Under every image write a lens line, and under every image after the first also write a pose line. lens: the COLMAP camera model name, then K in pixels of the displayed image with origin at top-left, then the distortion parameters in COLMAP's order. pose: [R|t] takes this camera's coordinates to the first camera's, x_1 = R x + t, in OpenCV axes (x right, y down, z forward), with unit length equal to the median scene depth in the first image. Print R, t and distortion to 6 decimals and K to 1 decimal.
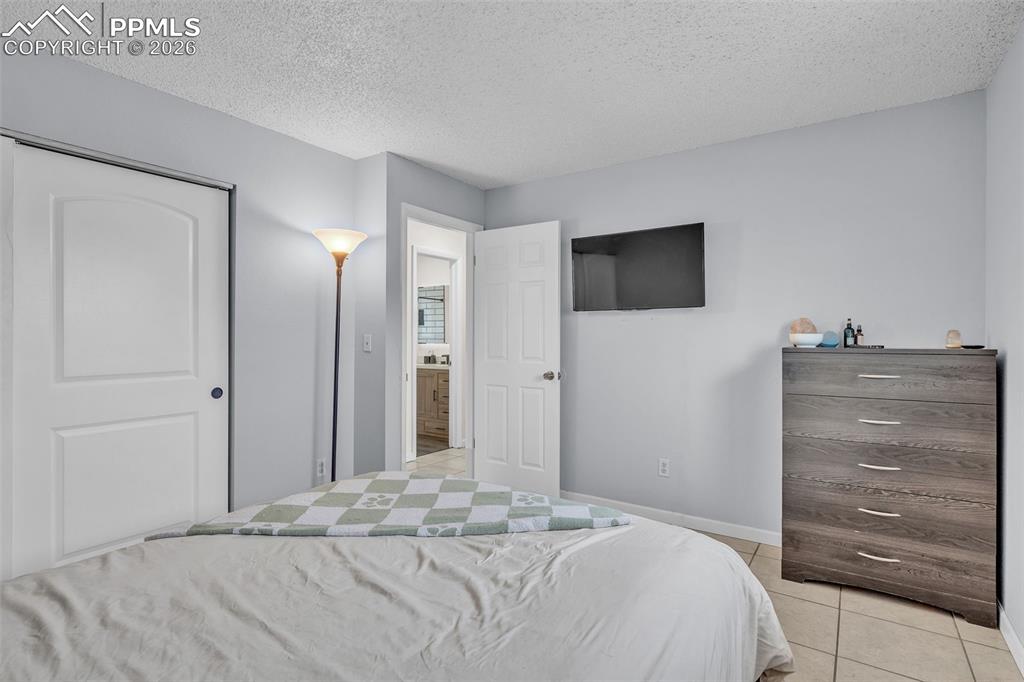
lens RADIAL K [[508.8, 0, 508.9], [0, 508.8, 336.1], [0, 0, 1]] dist [-0.011047, 0.002528]
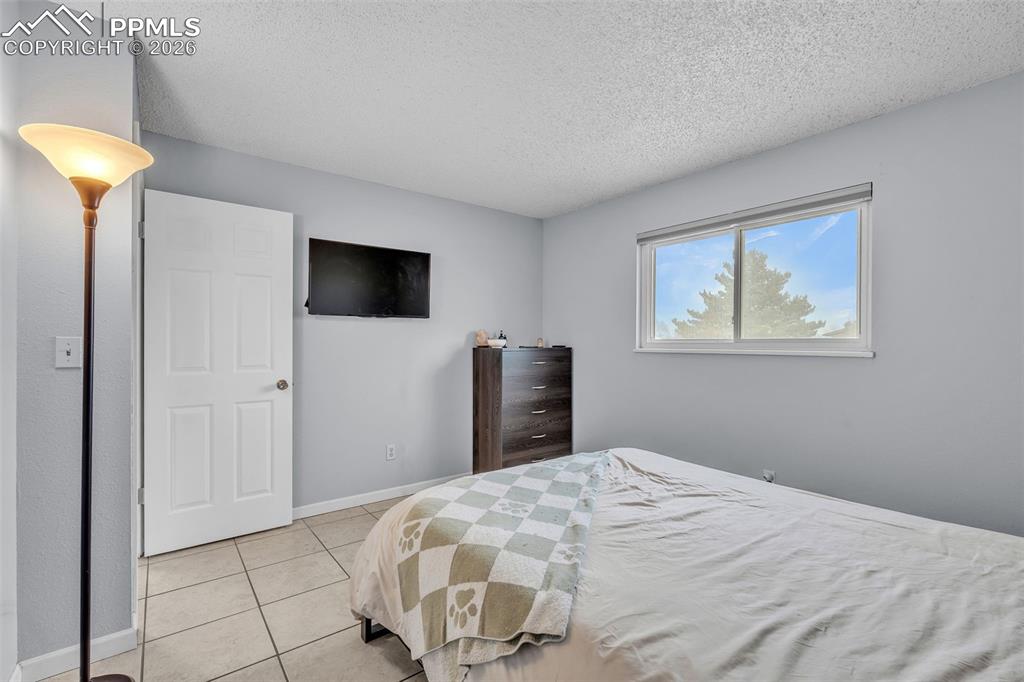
lens RADIAL K [[459.3, 0, 514.3], [0, 459.3, 344.1], [0, 0, 1]] dist [-0.001382, -0.001031]
pose [[0.290048, -0.004241, 0.957003, -0.728924], [-0.004426, 0.999974, 0.005773, 0.000483], [-0.957002, -0.005910, 0.290021, 0.482975]]
